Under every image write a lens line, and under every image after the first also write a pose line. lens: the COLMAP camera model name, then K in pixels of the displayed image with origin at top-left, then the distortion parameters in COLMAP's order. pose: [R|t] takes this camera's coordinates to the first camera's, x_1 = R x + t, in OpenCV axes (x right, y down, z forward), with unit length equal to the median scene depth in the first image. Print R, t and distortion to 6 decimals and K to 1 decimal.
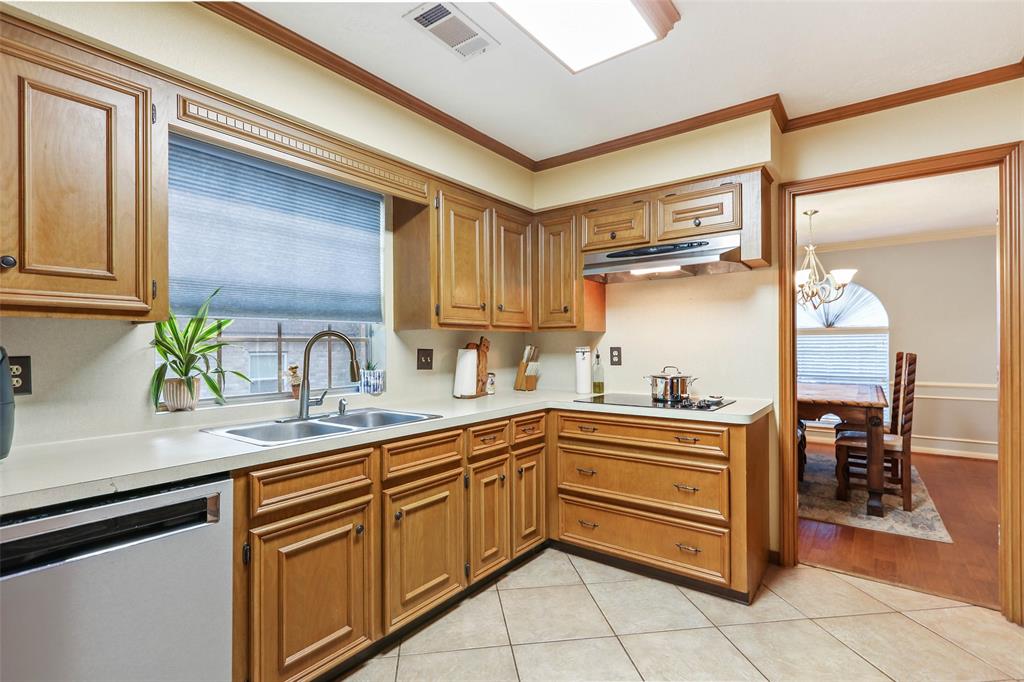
lens RADIAL K [[501.7, 0, 510.6], [0, 501.7, 345.6], [0, 0, 1]] dist [-0.015815, 0.004804]
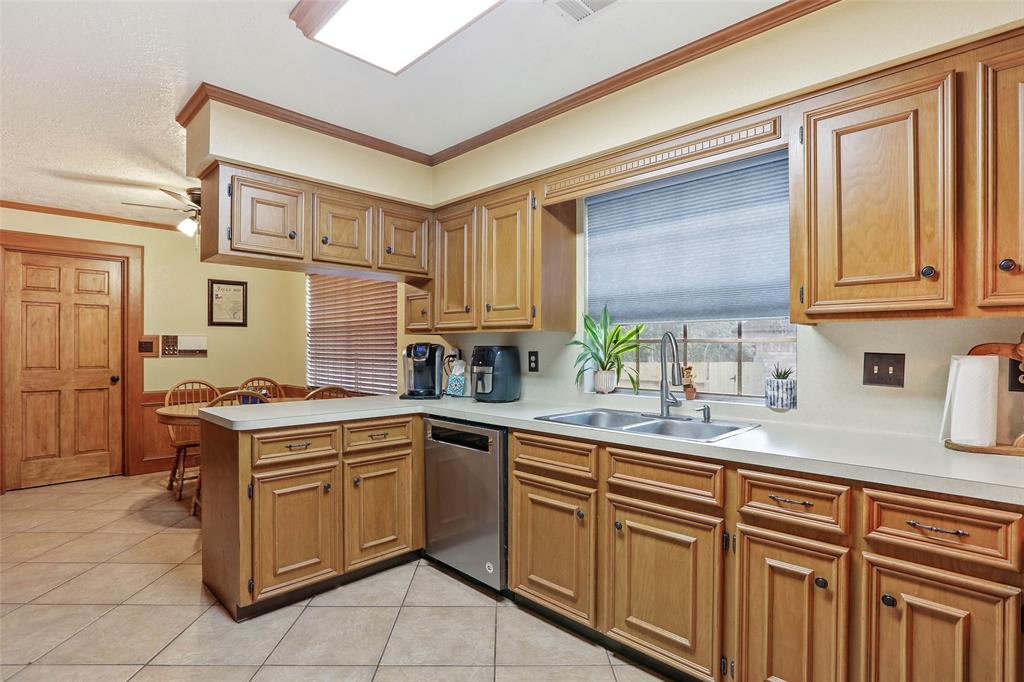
lens RADIAL K [[501.7, 0, 510.6], [0, 501.7, 345.9], [0, 0, 1]] dist [-0.015815, 0.004804]
pose [[-0.138088, 0.001603, -0.990419, 0.496430], [-0.003460, 0.999992, 0.002101, -0.001445], [0.990414, 0.003717, -0.138081, 0.620708]]
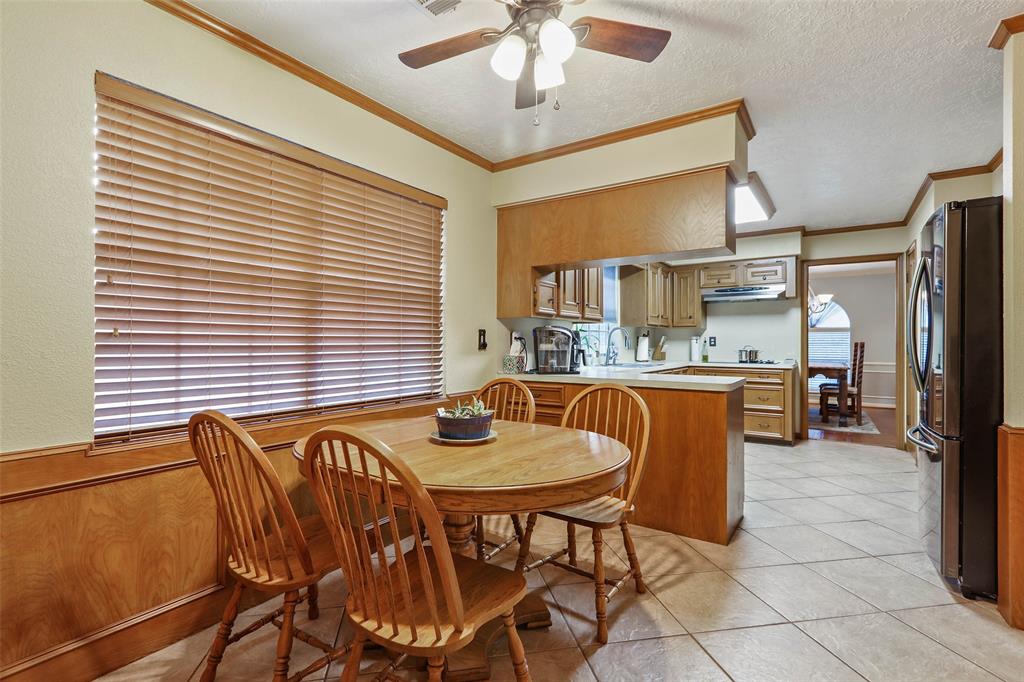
lens RADIAL K [[487.3, 0, 519.9], [0, 487.3, 340.2], [0, 0, 1]] dist [0.003777, 0.000102]
pose [[0.998314, 0.008883, 0.057357, -0.812378], [-0.008700, 0.999956, -0.003436, 0.037281], [-0.057385, 0.002931, 0.998348, -1.054145]]
